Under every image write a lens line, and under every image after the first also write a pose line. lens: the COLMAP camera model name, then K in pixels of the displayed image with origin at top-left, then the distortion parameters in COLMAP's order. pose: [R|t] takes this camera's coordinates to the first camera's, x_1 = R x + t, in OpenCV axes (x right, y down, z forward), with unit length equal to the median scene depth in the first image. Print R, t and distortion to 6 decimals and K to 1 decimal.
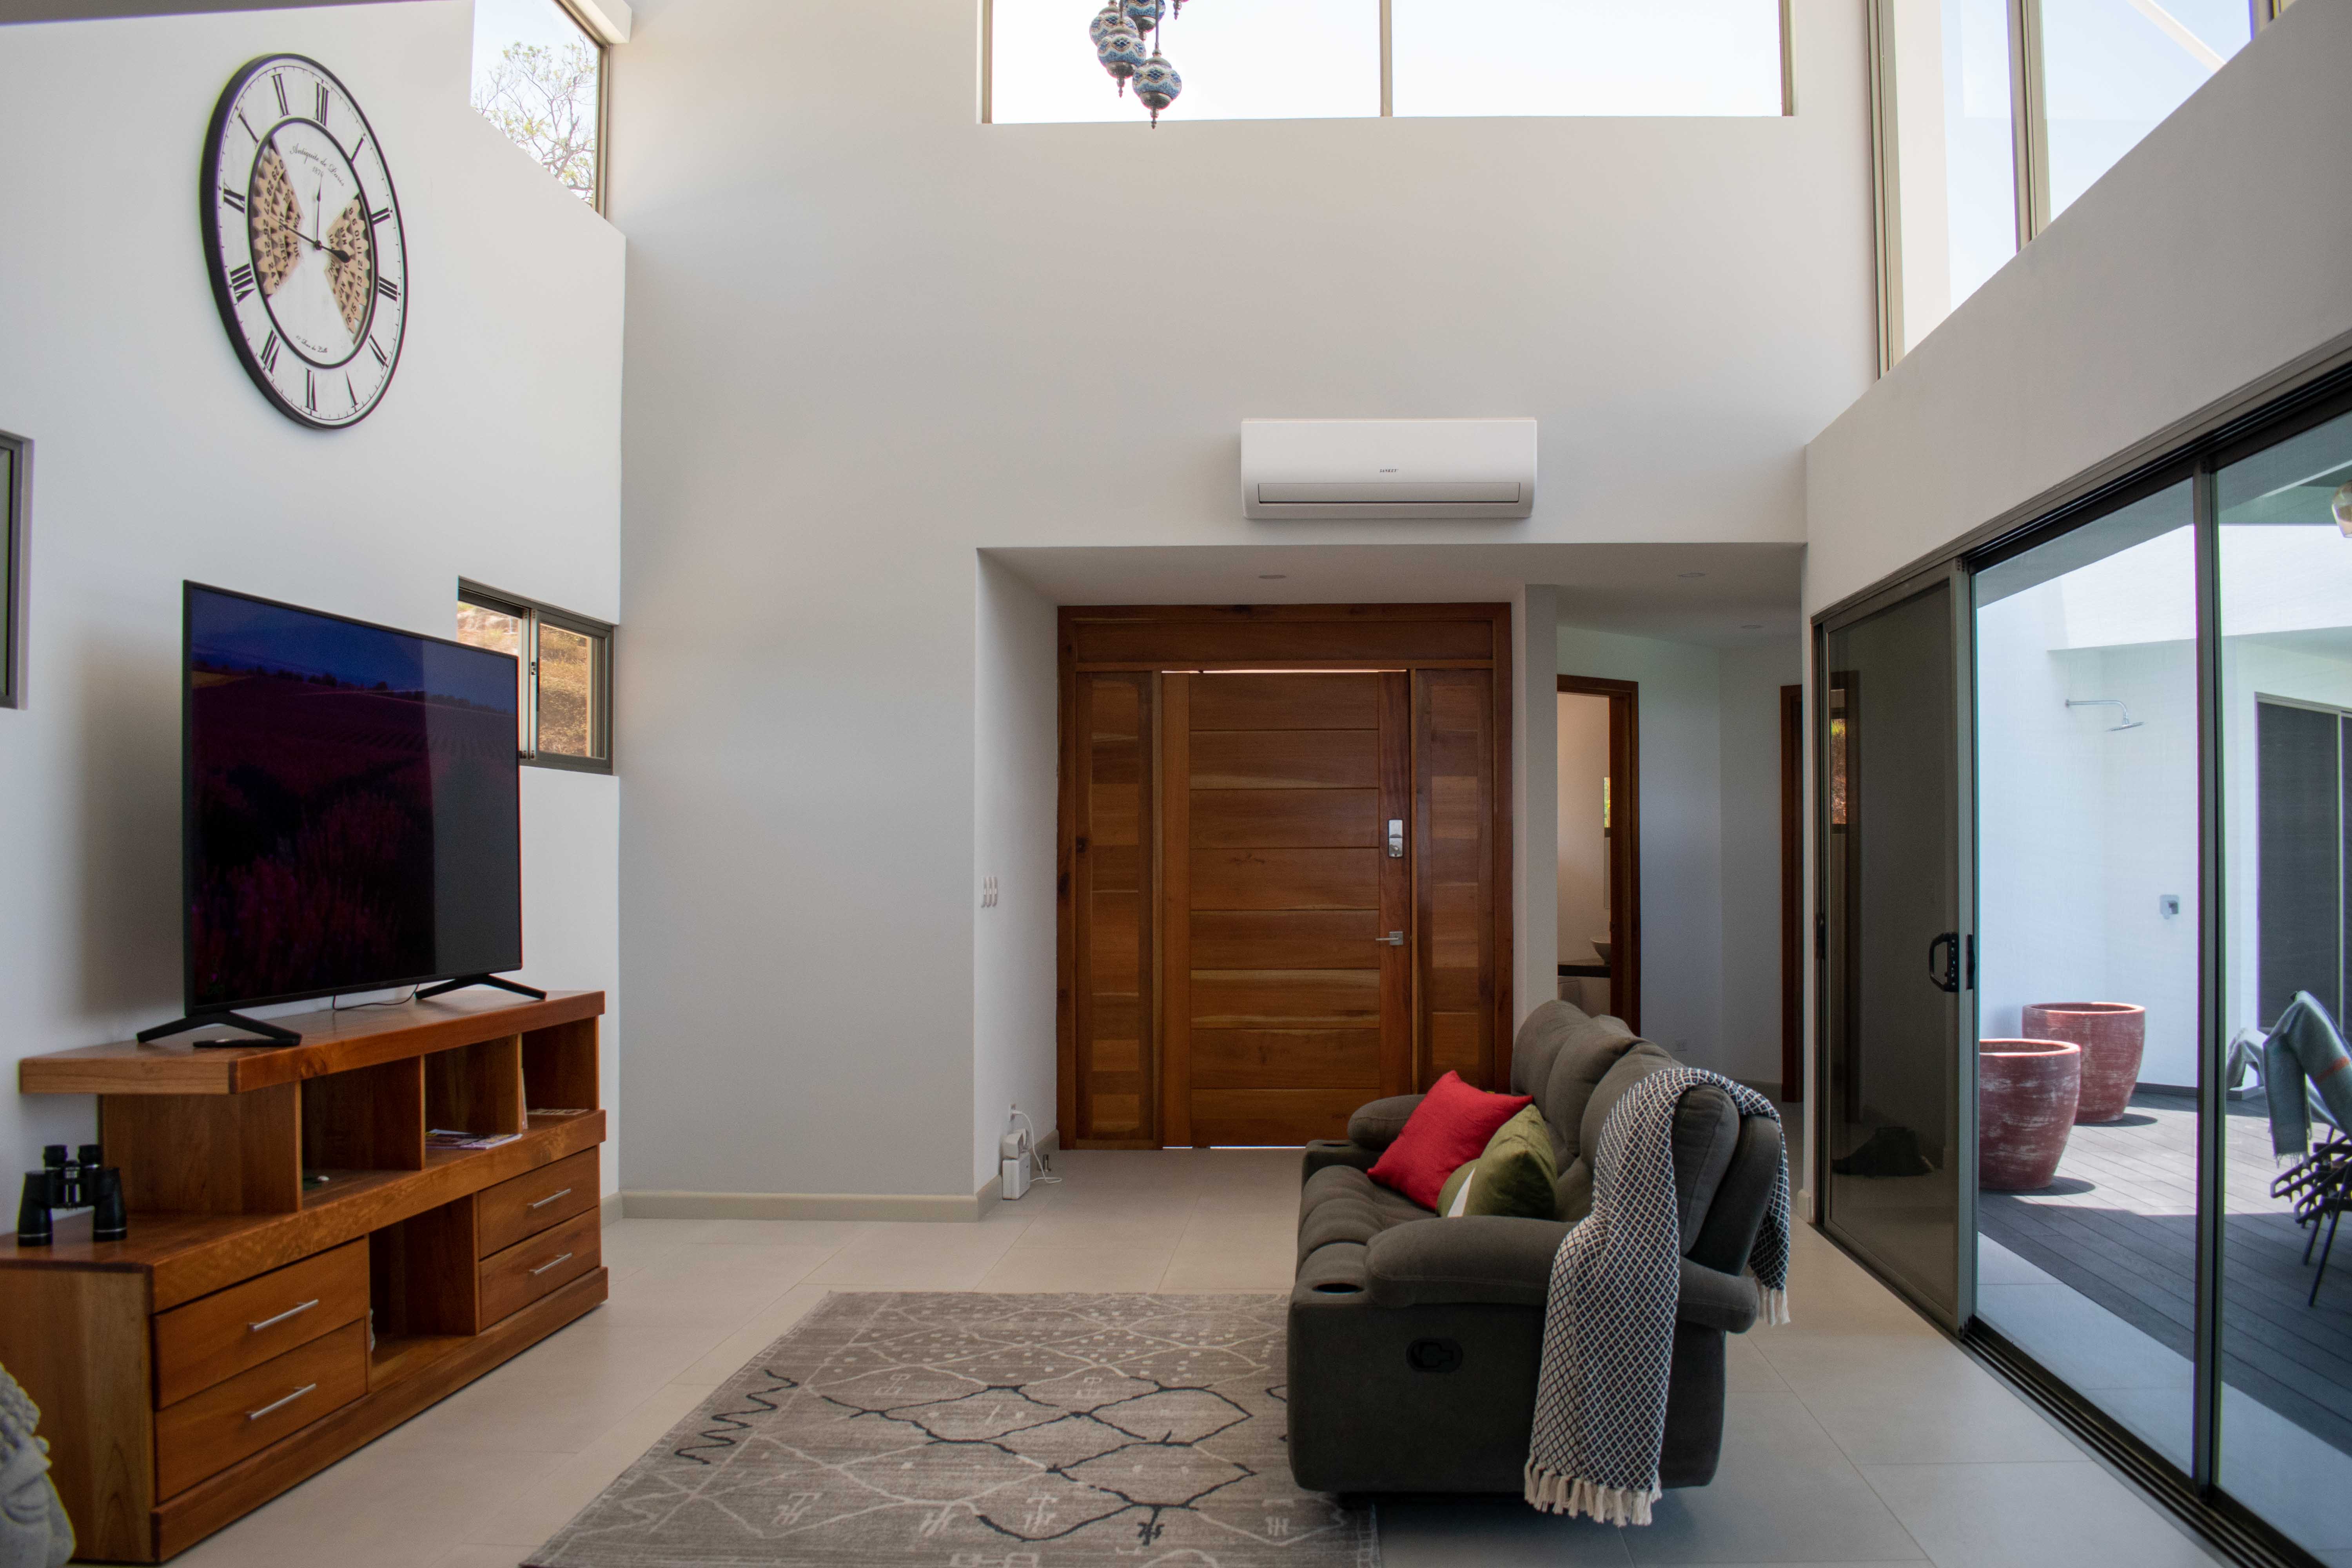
lens RADIAL K [[1860.3, 0, 1176.0], [0, 1860.3, 784.0], [0, 0, 1]] dist [-0.098287, 0.016463]
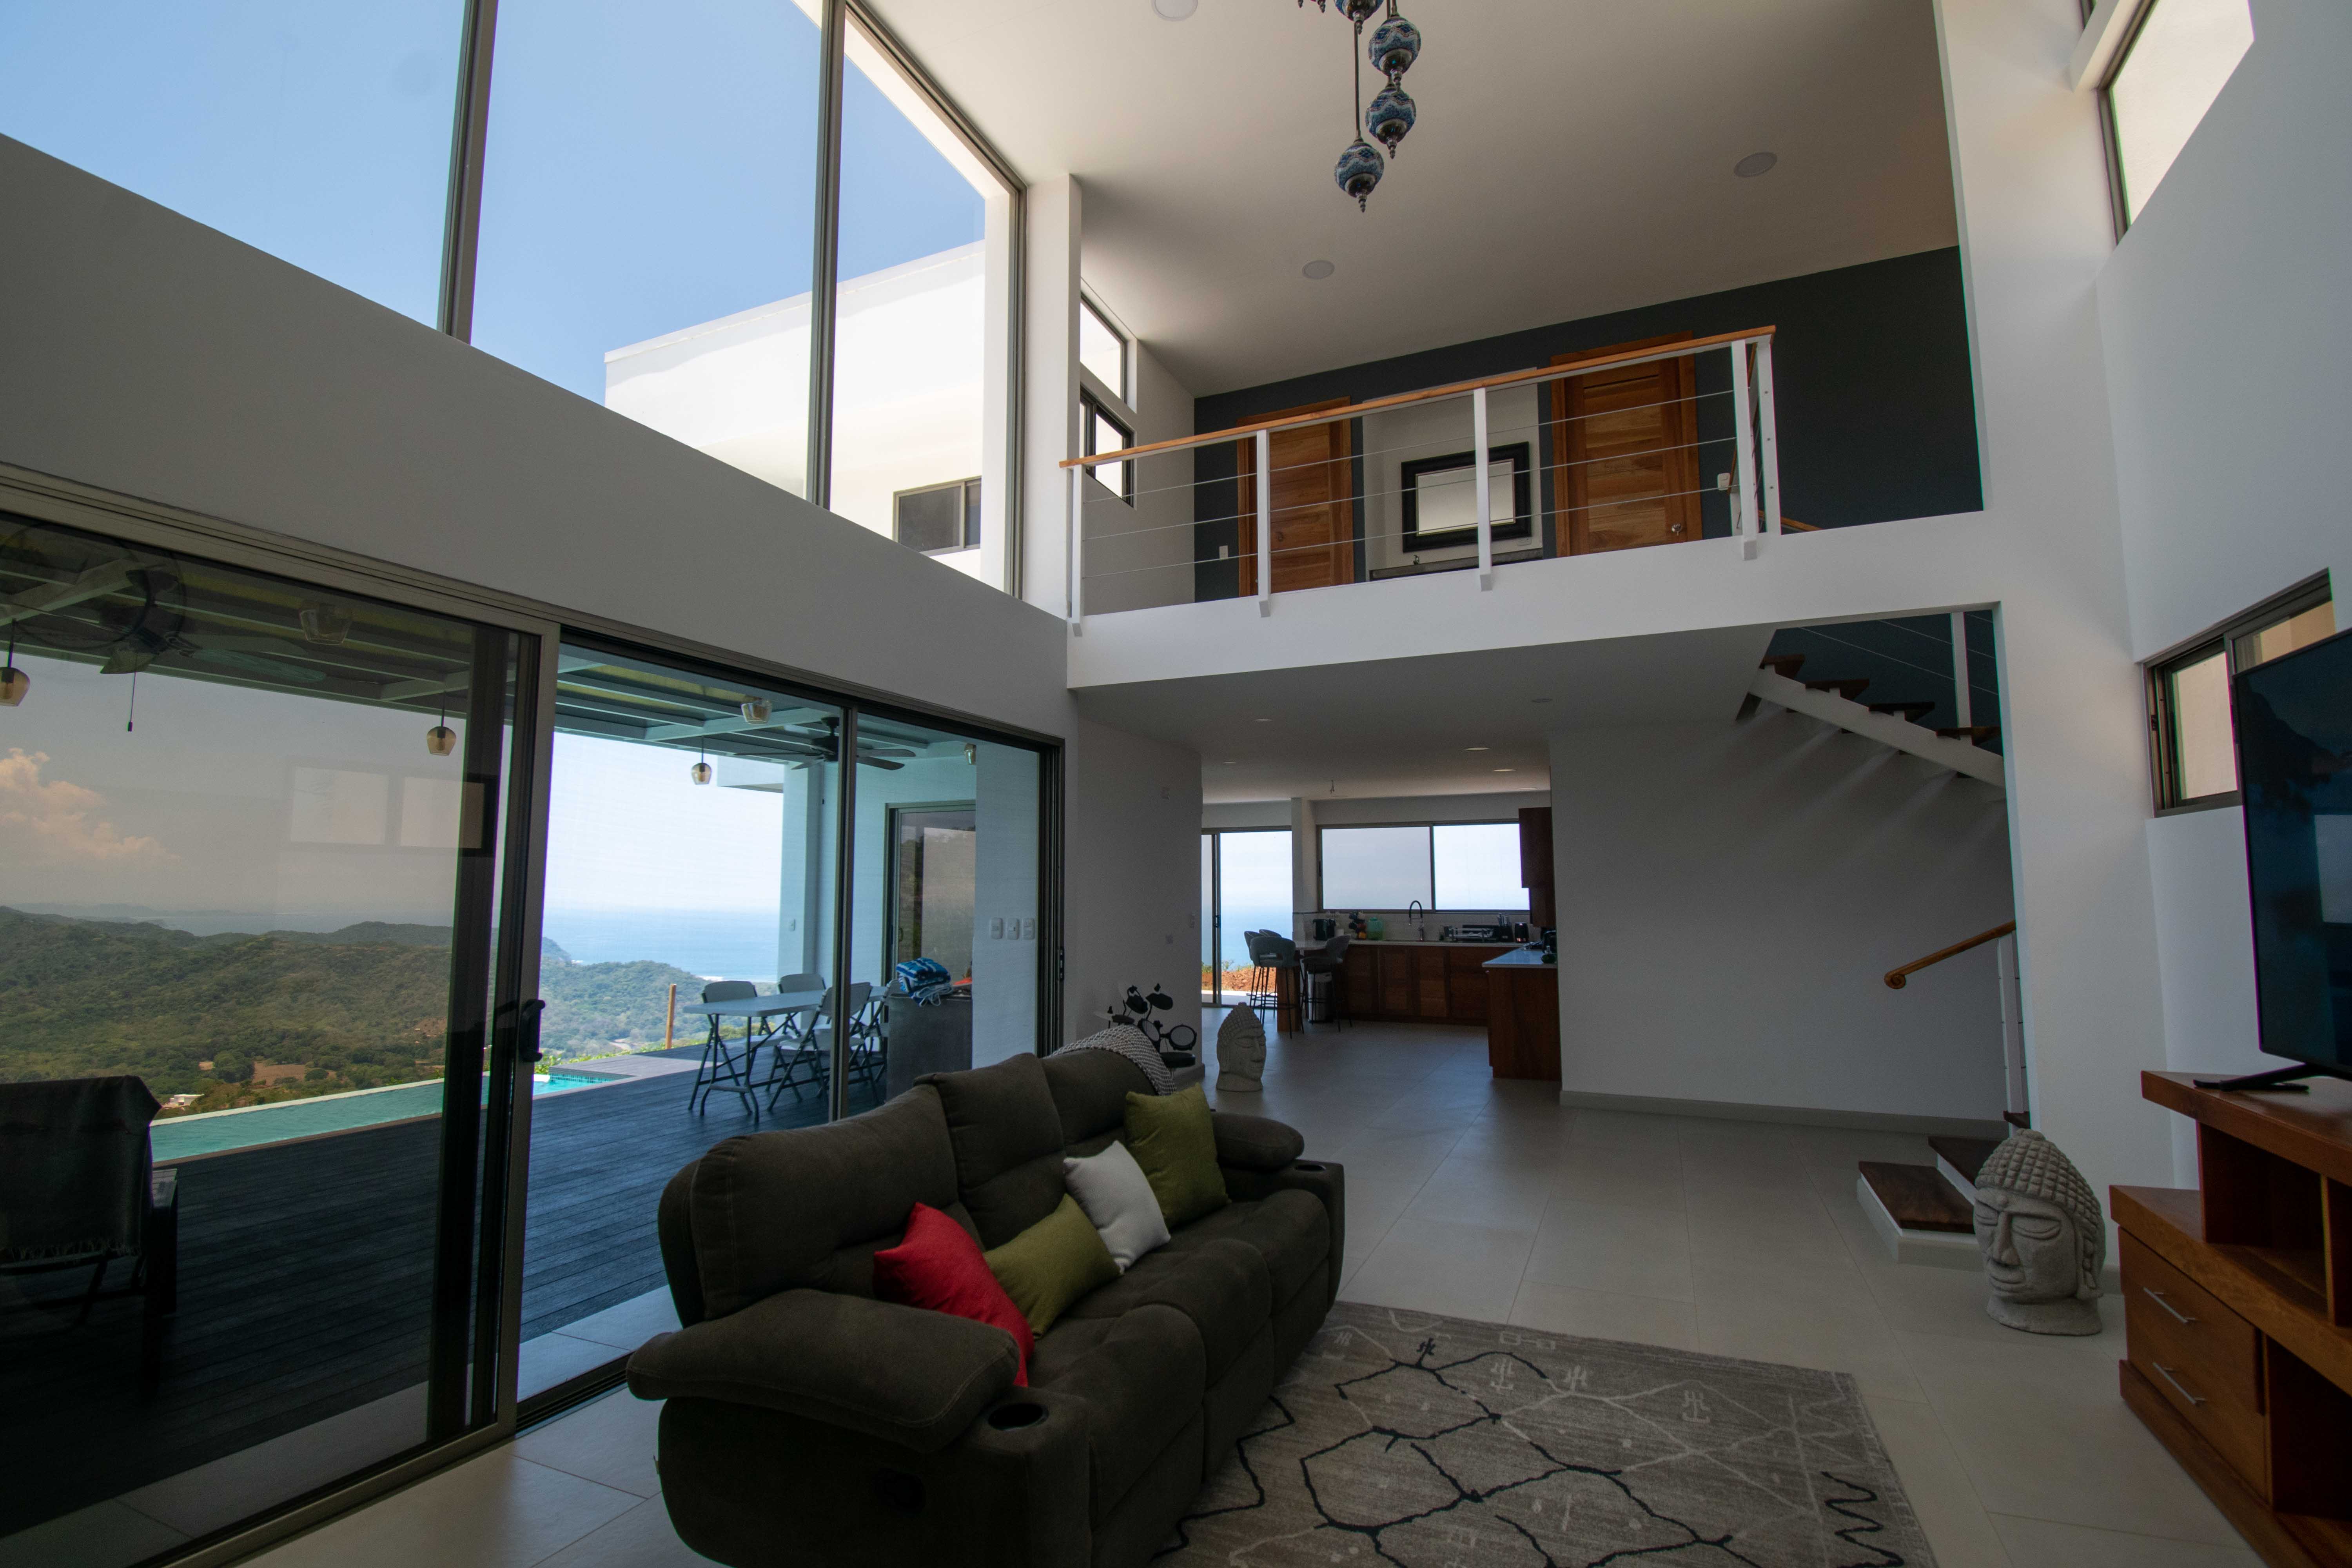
lens RADIAL K [[1091.3, 0, 1177.1], [0, 1091.3, 737.4], [0, 0, 1]] dist [0.028324, -0.028485]
pose [[-0.950379, 0.050759, 0.306926, -0.102392], [-0.005019, 0.983969, -0.178268, 0.052486], [-0.311054, -0.170963, -0.934889, 1.656757]]
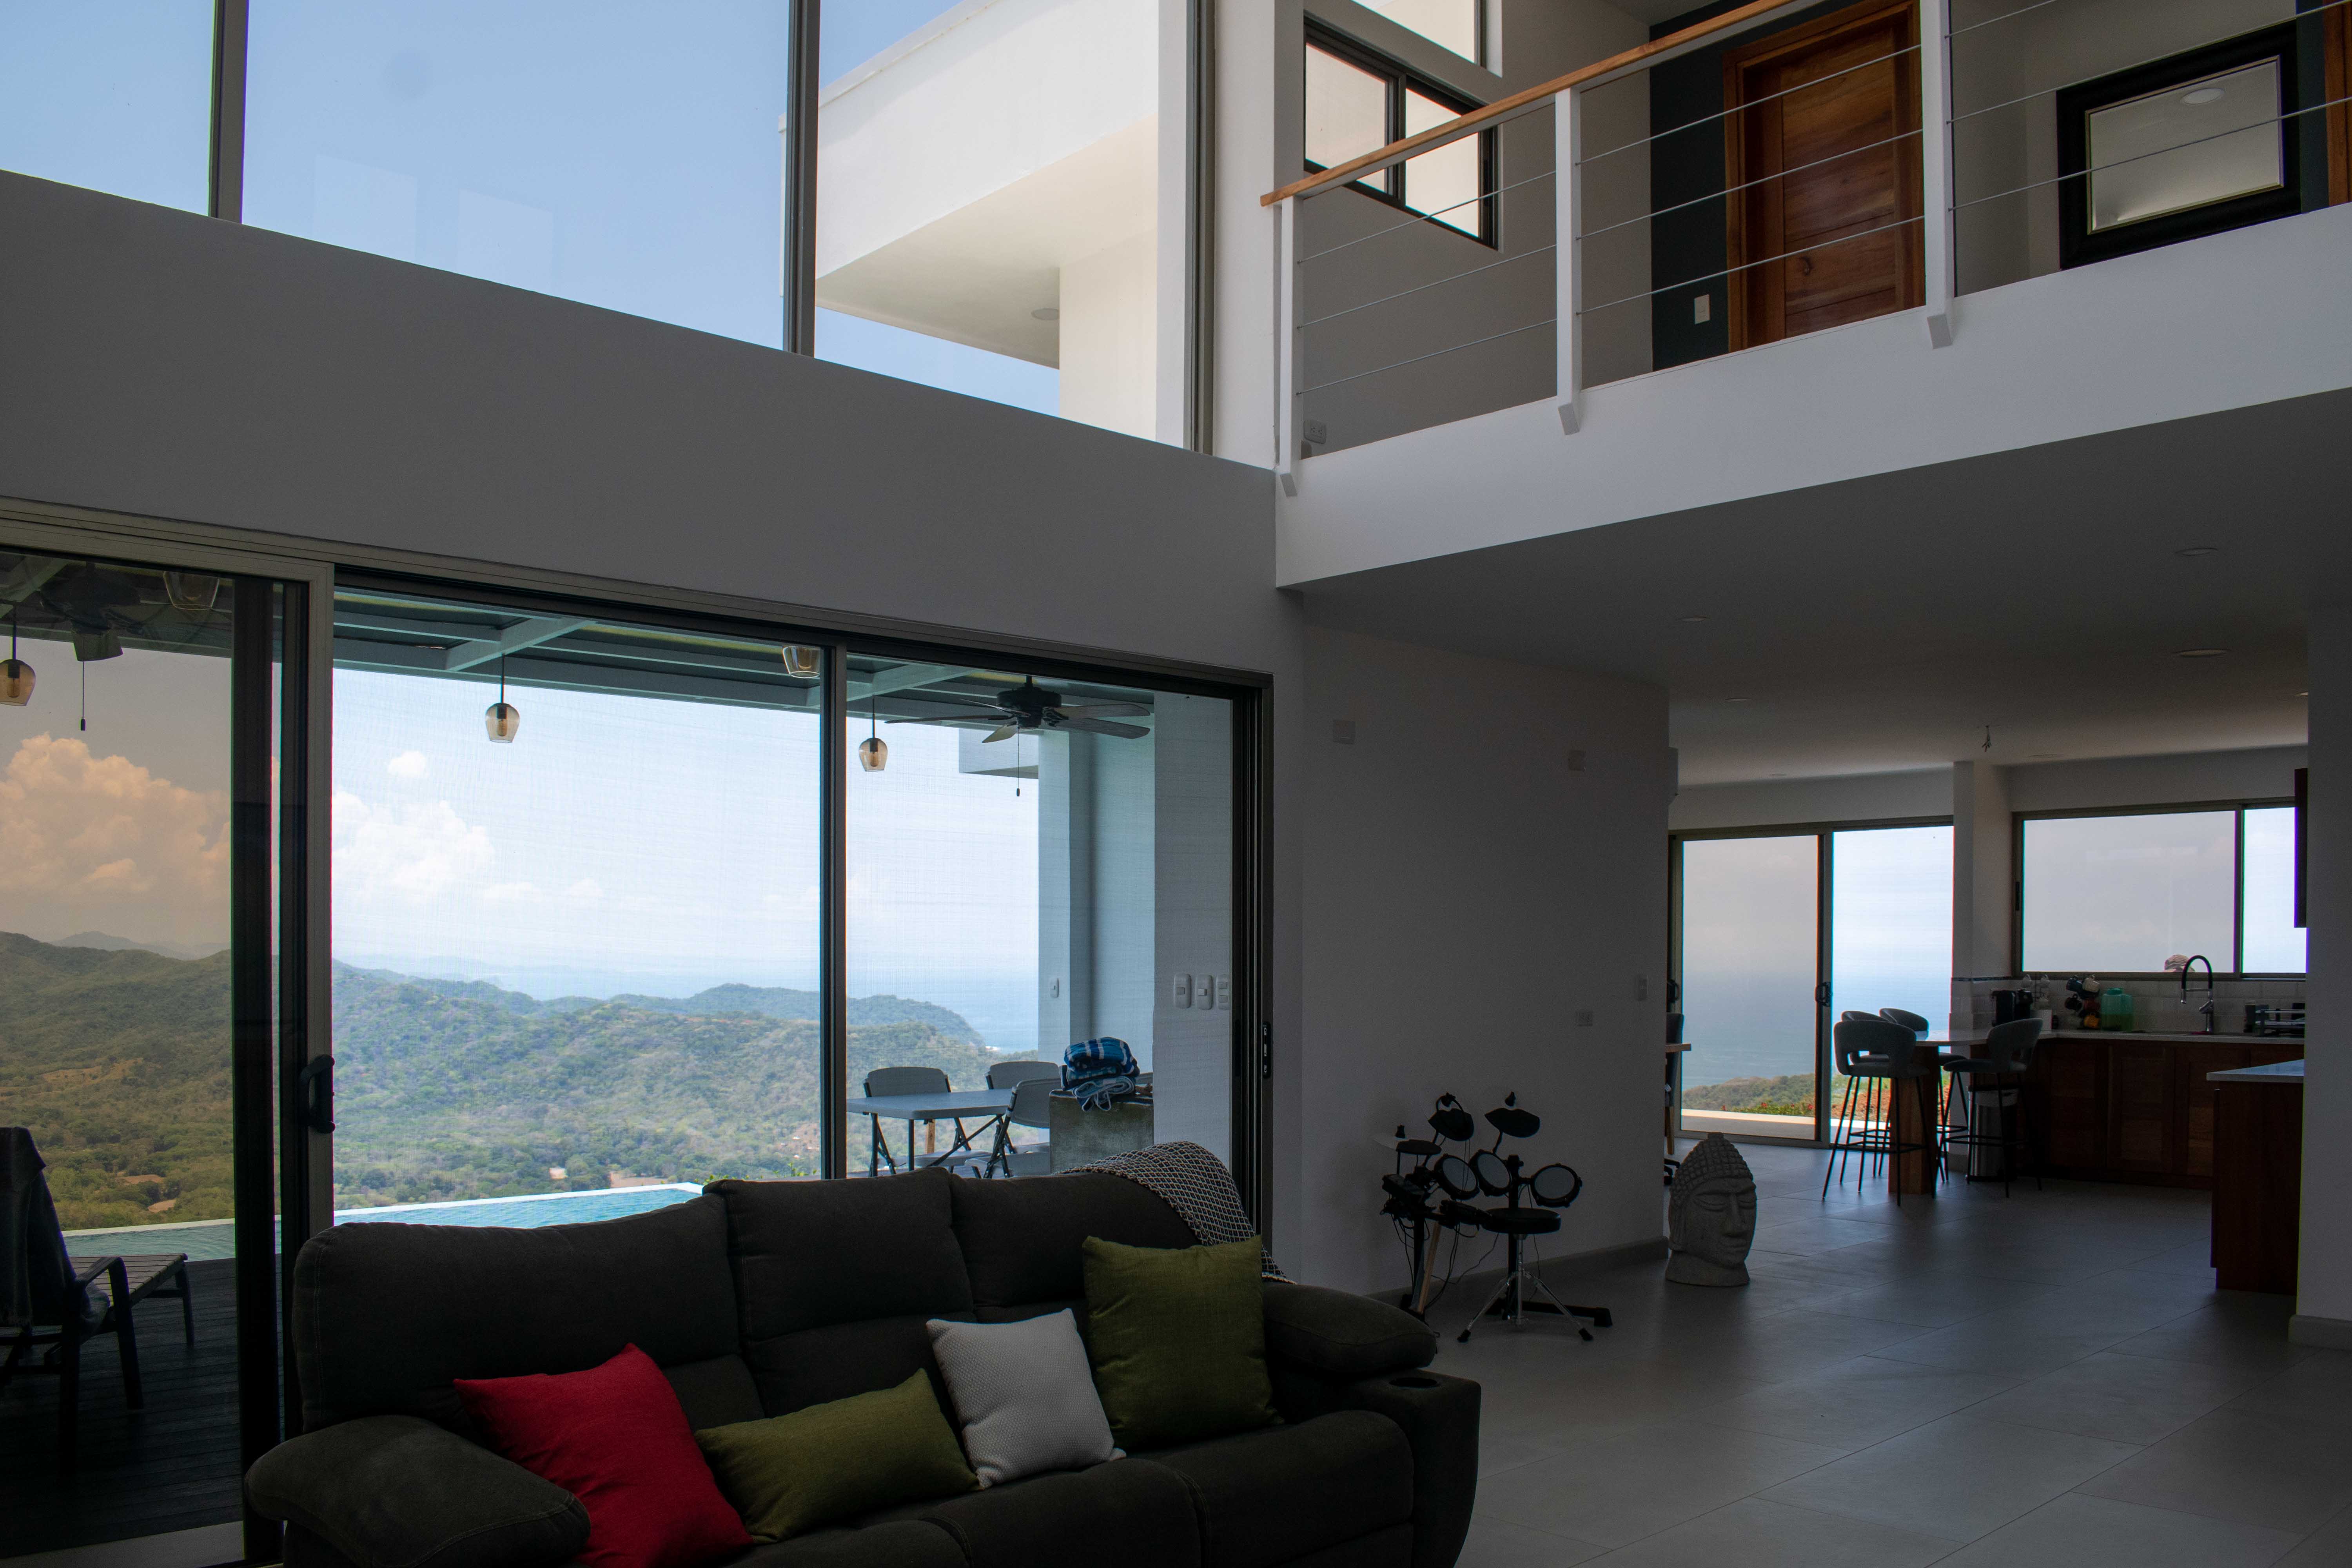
lens RADIAL K [[1950.4, 0, 1176.0], [0, 1950.4, 854.6], [0, 0, 1]] dist [-0.100571, 0.002932]
pose [[-0.745812, 0.034942, 0.665239, -0.440316], [-0.024613, 0.996496, -0.079936, 0.060368], [-0.665701, -0.075991, -0.742339, 1.527213]]
